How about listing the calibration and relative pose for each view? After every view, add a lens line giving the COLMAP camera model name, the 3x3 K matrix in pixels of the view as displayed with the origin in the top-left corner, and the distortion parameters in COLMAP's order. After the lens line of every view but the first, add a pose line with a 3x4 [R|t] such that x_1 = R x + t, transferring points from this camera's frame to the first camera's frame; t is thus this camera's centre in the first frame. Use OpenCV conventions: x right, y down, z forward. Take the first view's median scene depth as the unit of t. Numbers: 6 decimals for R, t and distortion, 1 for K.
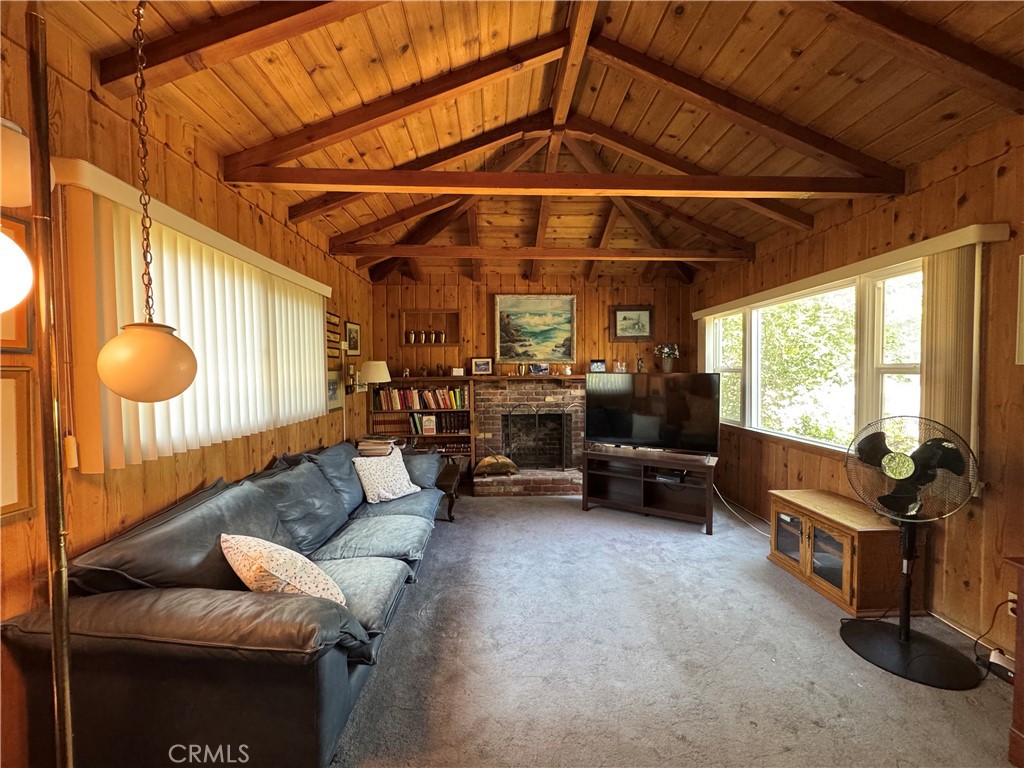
lens RADIAL K [[409.3, 0, 513.5], [0, 409.3, 382.0], [0, 0, 1]] dist [-0.004886, 0.000434]
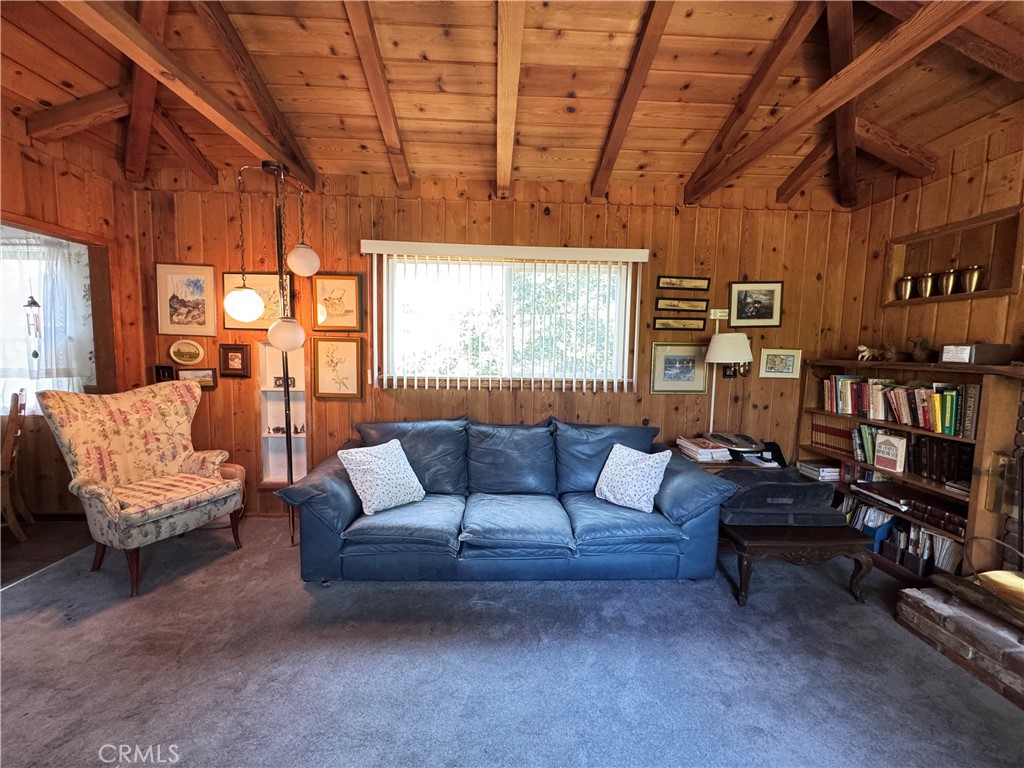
lens RADIAL K [[409.3, 0, 510.7], [0, 409.3, 382.3], [0, 0, 1]] dist [-0.004886, 0.000434]
pose [[-0.005127, 0.095137, -0.995451, 0.443970], [-0.047612, 0.994312, 0.095274, -0.017731], [0.998853, 0.047884, -0.000569, 0.711244]]
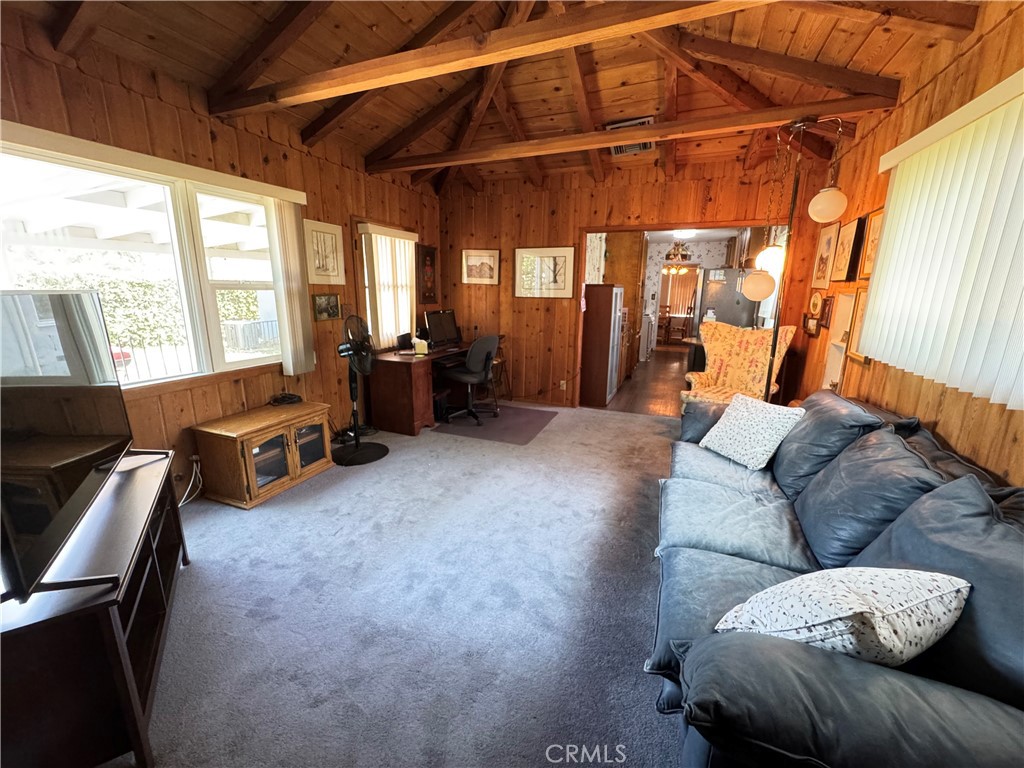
lens RADIAL K [[409.3, 0, 512.6], [0, 409.3, 381.7], [0, 0, 1]] dist [-0.004886, 0.000434]
pose [[-0.907487, -0.095111, 0.409172, -0.185634], [0.008093, 0.969893, 0.243398, -0.030729], [-0.420003, 0.224191, -0.879395, 1.282169]]
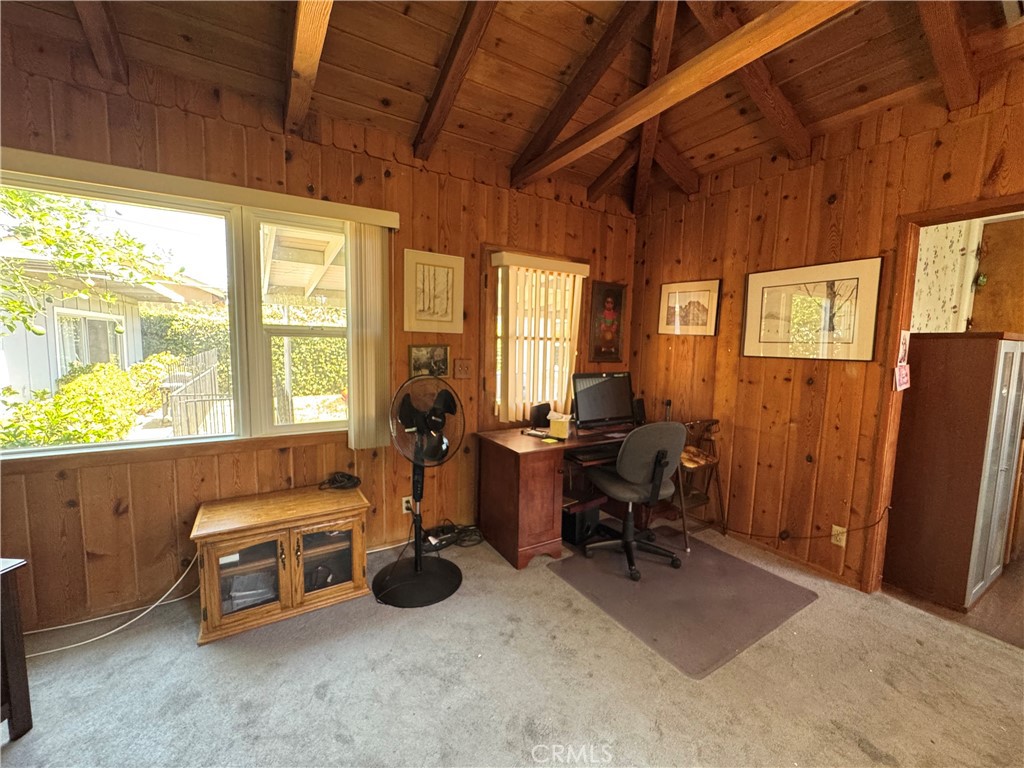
lens RADIAL K [[409.3, 0, 512.4], [0, 409.3, 382.0], [0, 0, 1]] dist [-0.004886, 0.000434]
pose [[-0.485946, -0.086241, 0.869723, -0.073556], [0.008216, 0.994625, 0.103217, -0.006375], [-0.873950, 0.057303, -0.482626, 0.758890]]
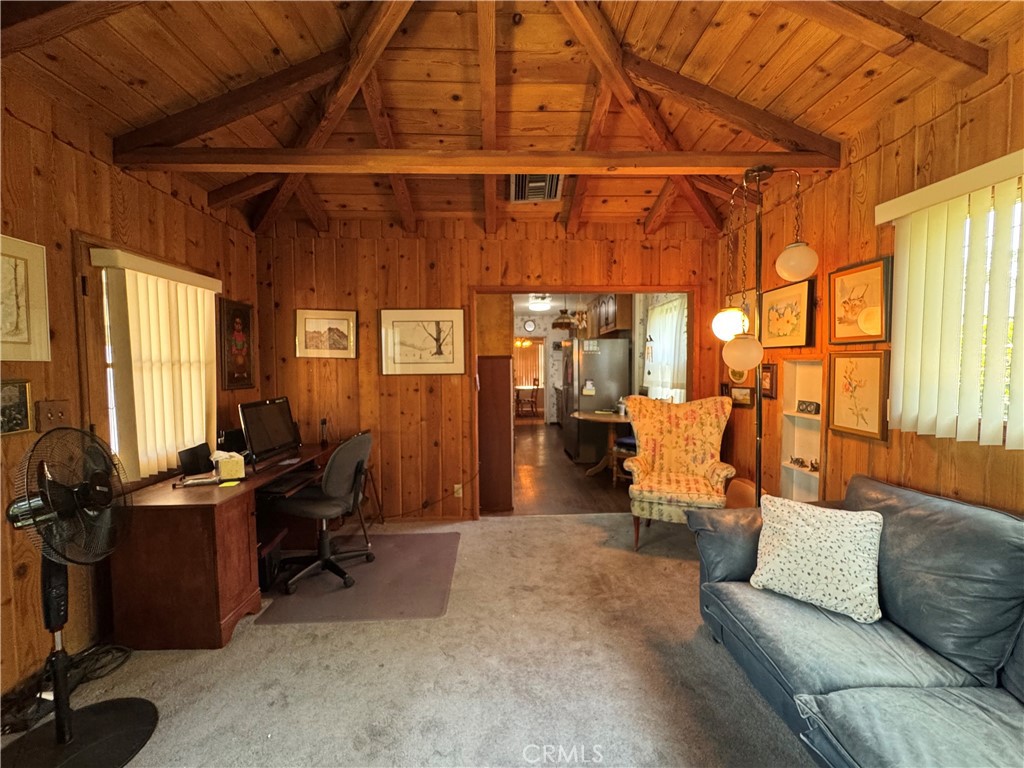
lens RADIAL K [[409.3, 0, 512.4], [0, 409.3, 382.2], [0, 0, 1]] dist [-0.004886, 0.000434]
pose [[-0.999847, 0.017016, 0.004081, 0.091644], [0.017272, 0.997093, 0.074209, -0.021431], [-0.002807, 0.074269, -0.997234, 0.976384]]
